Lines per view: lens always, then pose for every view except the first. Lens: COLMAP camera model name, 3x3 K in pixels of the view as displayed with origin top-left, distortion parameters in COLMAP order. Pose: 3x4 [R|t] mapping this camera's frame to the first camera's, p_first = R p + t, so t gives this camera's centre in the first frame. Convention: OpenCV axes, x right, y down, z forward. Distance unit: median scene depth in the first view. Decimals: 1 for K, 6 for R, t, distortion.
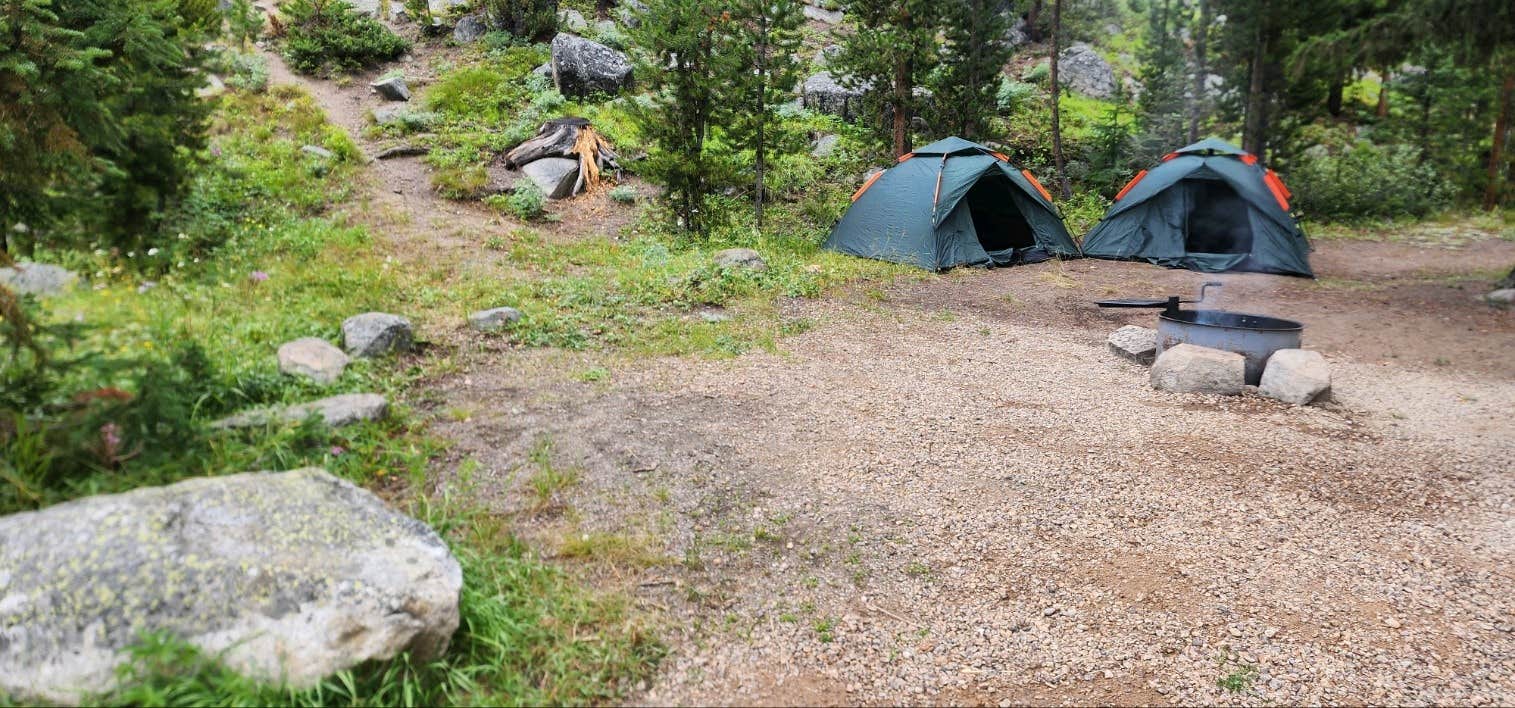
lens RADIAL K [[1061.4, 0, 751.7], [0, 1061.4, 345.2], [0, 0, 1]] dist [0.117471, -0.087793]
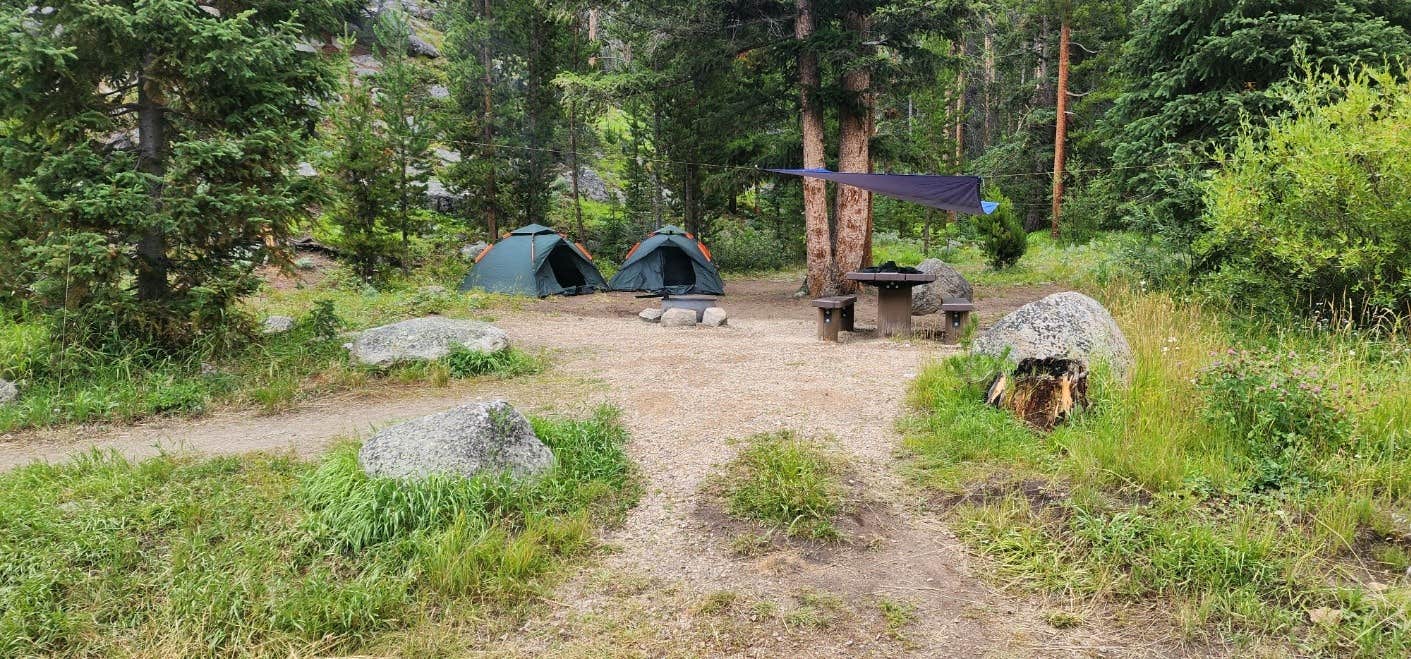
lens RADIAL K [[988.5, 0, 700.1], [0, 988.5, 321.3], [0, 0, 1]] dist [0.117471, -0.087793]
pose [[0.906800, -0.050800, 0.418488, -0.203262], [0.092016, 0.992627, -0.078891, 0.091304], [-0.411395, 0.110046, 0.904790, -0.440268]]
